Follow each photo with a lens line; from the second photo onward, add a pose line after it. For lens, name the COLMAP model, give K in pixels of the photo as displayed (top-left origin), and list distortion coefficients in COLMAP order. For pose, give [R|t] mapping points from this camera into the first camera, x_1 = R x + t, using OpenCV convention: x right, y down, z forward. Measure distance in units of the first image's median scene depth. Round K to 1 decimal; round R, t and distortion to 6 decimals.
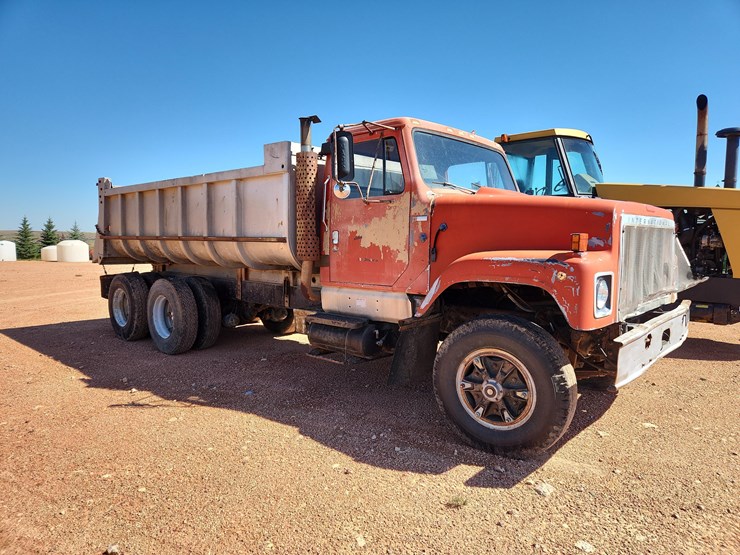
lens RADIAL K [[489.2, 0, 372.1], [0, 489.2, 277.8], [0, 0, 1]] dist [0.081842, -0.061503]
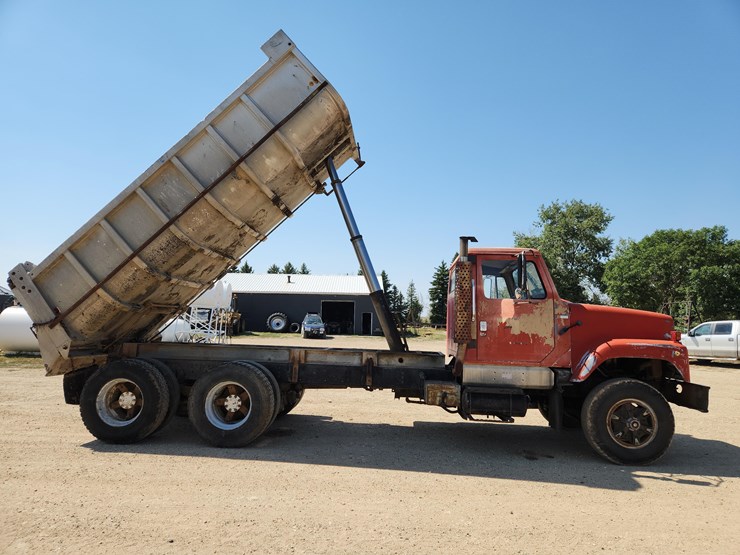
lens RADIAL K [[488.5, 0, 363.8], [0, 488.5, 280.7], [0, 0, 1]] dist [0.079973, -0.066677]
pose [[0.783816, 0.087095, 0.614855, -1.235715], [0.017594, 0.986604, -0.162183, 0.006971], [-0.620744, 0.137939, 0.771783, 0.163138]]
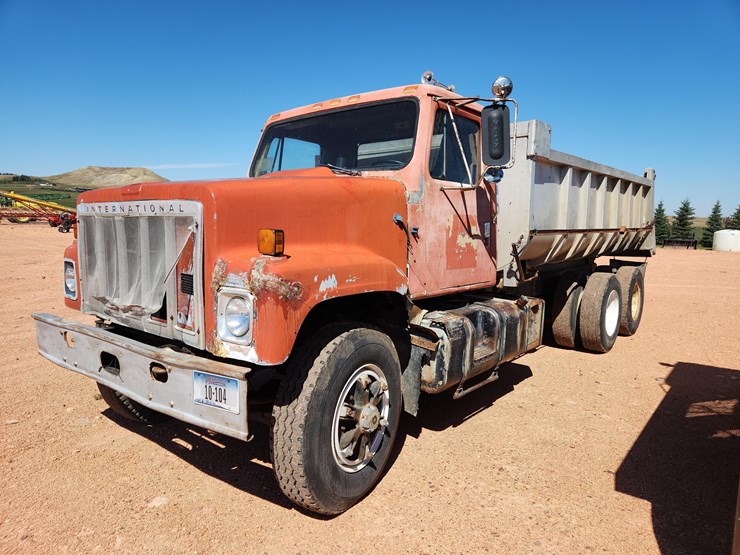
lens RADIAL K [[491.8, 0, 367.6], [0, 491.8, 276.3], [0, 0, 1]] dist [0.078667, -0.056637]
pose [[0.033607, 0.101277, -0.994290, 1.150928], [-0.089380, 0.991171, 0.097938, -0.101707], [0.995430, 0.085578, 0.042362, 1.159241]]
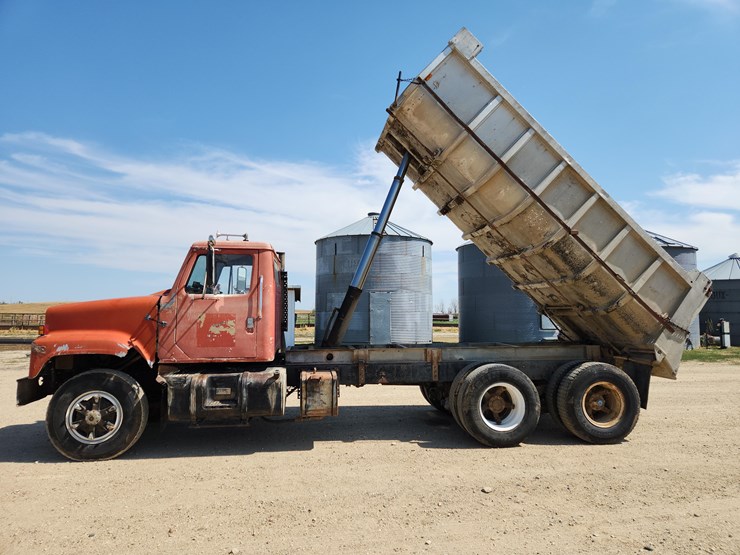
lens RADIAL K [[489.2, 0, 372.1], [0, 489.2, 277.8], [0, 0, 1]] dist [0.081842, -0.061503]
pose [[-0.648169, -0.041779, -0.760349, 1.077241], [-0.058518, 0.998274, -0.004968, -0.257500], [0.759244, 0.041274, -0.649496, 2.574570]]
